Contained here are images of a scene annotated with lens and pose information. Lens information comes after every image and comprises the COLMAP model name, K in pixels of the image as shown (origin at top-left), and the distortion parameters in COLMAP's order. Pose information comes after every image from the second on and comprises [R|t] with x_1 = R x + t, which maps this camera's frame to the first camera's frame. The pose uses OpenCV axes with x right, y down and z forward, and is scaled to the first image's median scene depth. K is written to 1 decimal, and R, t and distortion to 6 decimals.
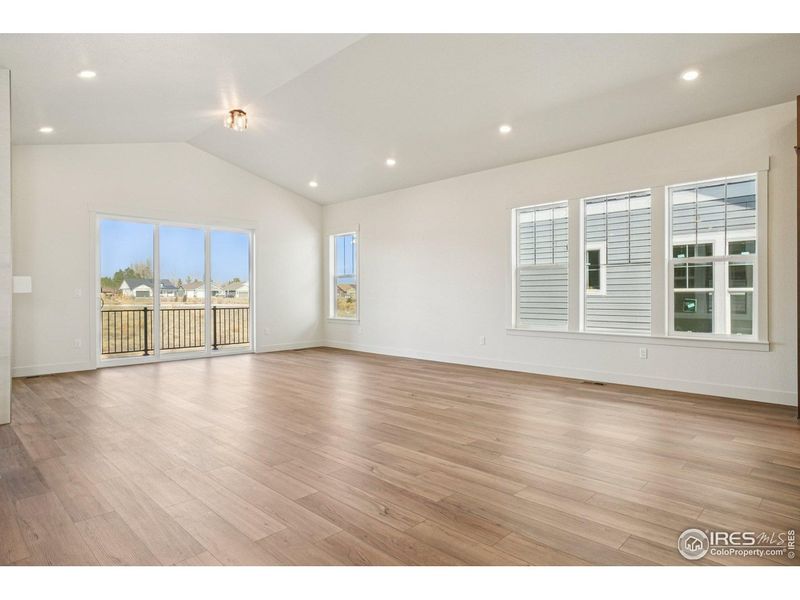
lens RADIAL K [[461.8, 0, 400.0], [0, 461.8, 300.0], [0, 0, 1]] dist [-0.001103, -0.000668]
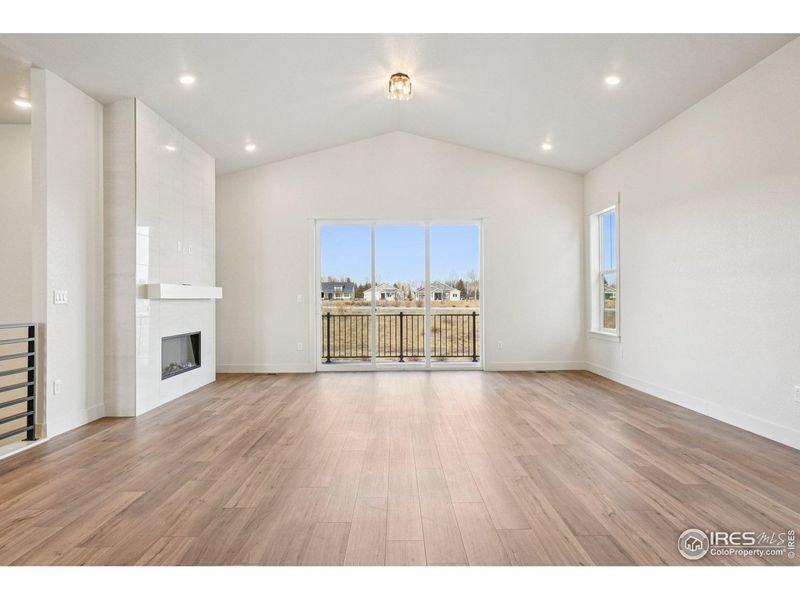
lens RADIAL K [[497.8, 0, 400.0], [0, 497.8, 300.0], [0, 0, 1]] dist [0.003098, 0.000221]
pose [[0.706676, -0.001574, -0.707535, 0.198958], [-0.004933, 0.999962, -0.007151, -0.002420], [0.707520, 0.008543, 0.706642, 0.272936]]
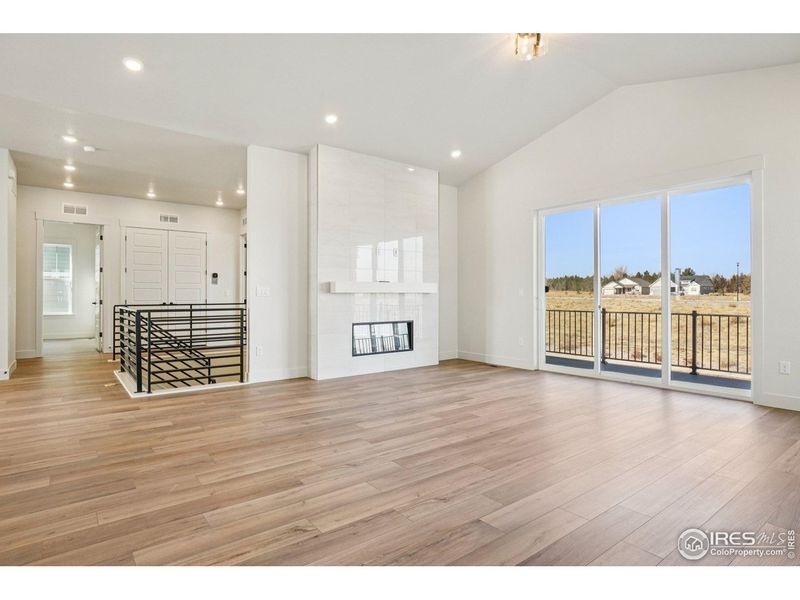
lens RADIAL K [[439.3, 0, 390.2], [0, 439.3, 299.1], [0, 0, 1]] dist [-0.004887, -0.000845]
pose [[-0.141090, 0.013509, -0.989905, 0.237132], [-0.011342, 0.999819, 0.015260, -0.008493], [0.989932, 0.013381, -0.140911, 0.646130]]
